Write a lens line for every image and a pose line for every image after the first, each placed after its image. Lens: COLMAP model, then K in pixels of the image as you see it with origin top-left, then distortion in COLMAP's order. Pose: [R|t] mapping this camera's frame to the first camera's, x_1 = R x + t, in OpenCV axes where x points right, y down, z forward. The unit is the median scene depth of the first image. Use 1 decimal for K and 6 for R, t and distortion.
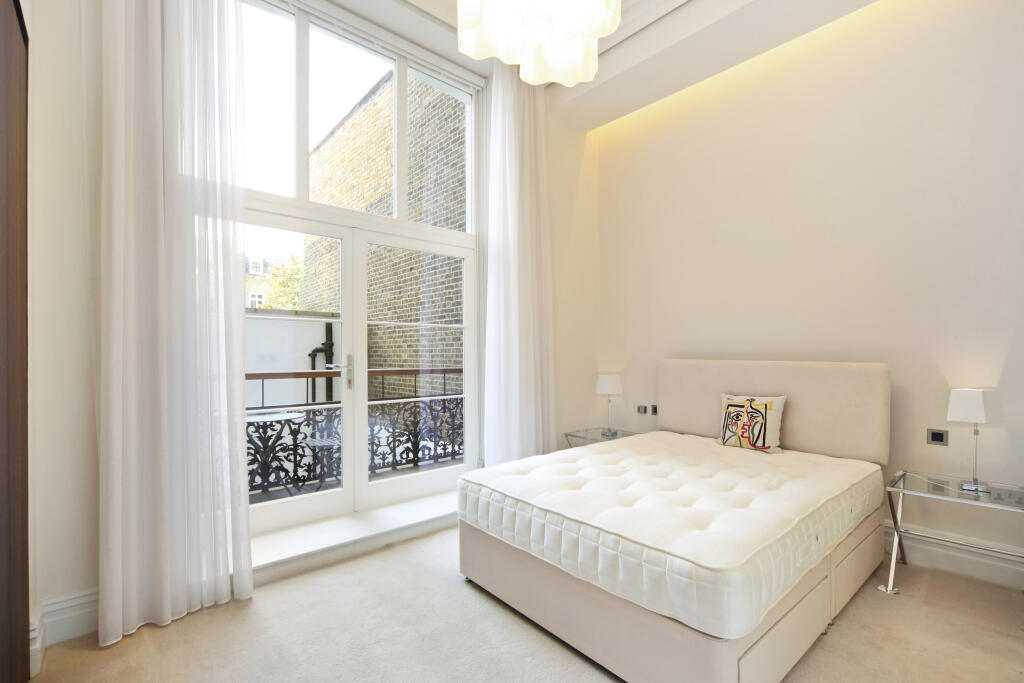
lens RADIAL K [[469.1, 0, 506.6], [0, 469.1, 349.1], [0, 0, 1]] dist [0.025543, -0.000010]
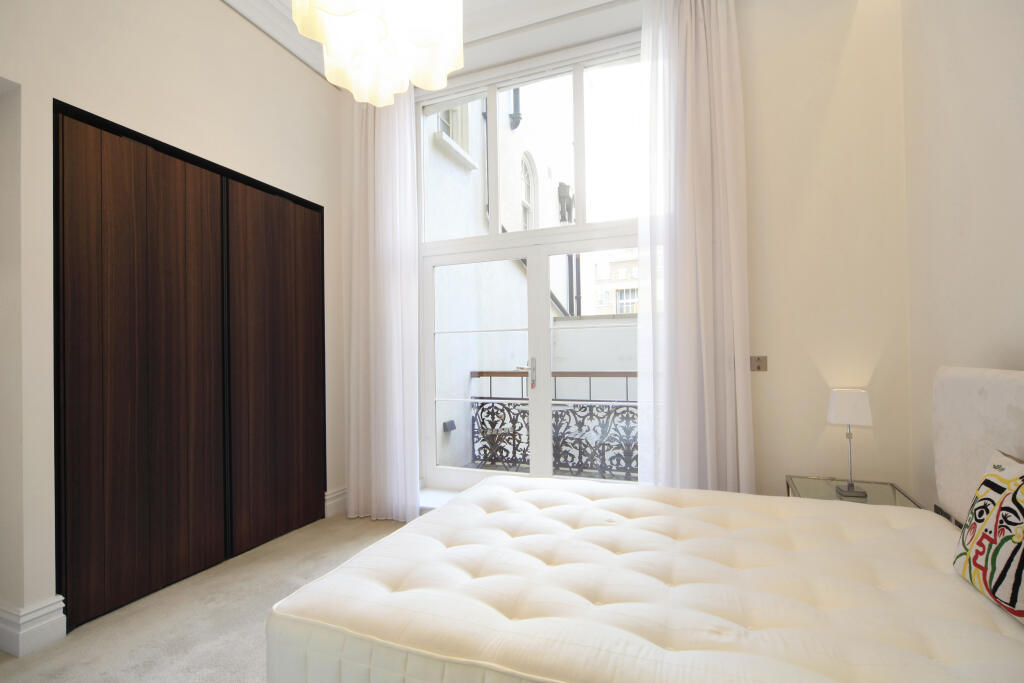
lens RADIAL K [[442.8, 0, 511.9], [0, 442.8, 346.2], [0, 0, 1]] dist [-0.058031, -0.000653]
pose [[0.474442, -0.025825, -0.879908, 0.467228], [0.021208, 0.999615, -0.017903, 0.004200], [0.880031, -0.010167, 0.474807, 0.391758]]
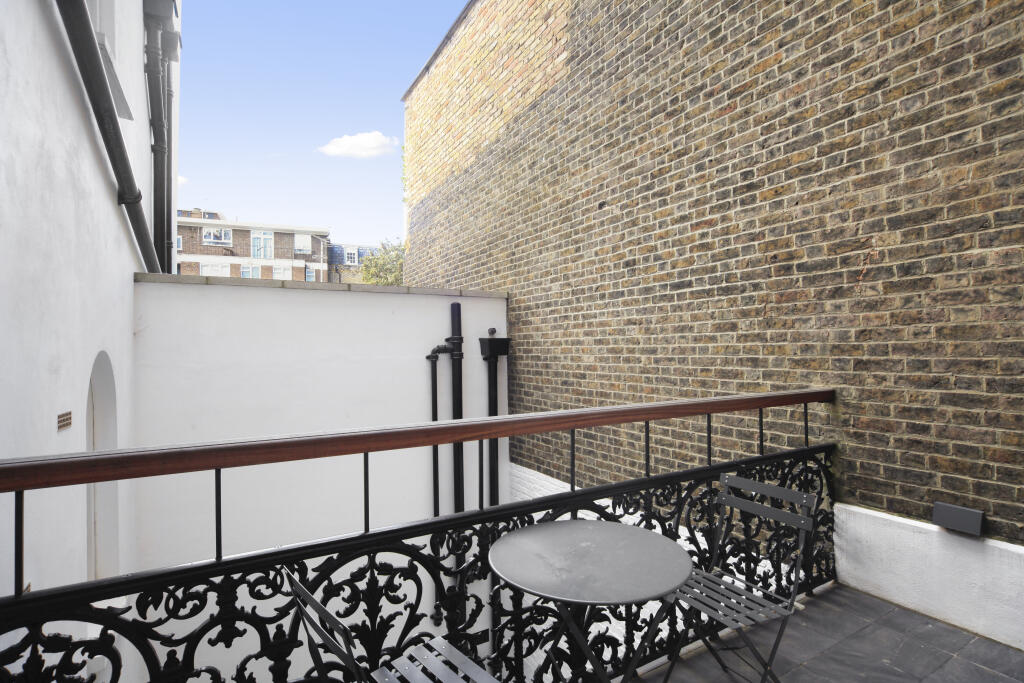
lens RADIAL K [[500.7, 0, 514.9], [0, 500.7, 339.9], [0, 0, 1]] dist [0.000202, 0.000042]
pose [[0.985040, -0.012918, -0.171843, -0.286122], [0.012328, 0.999914, -0.004500, -0.010087], [0.171887, 0.002314, 0.985114, 0.546427]]
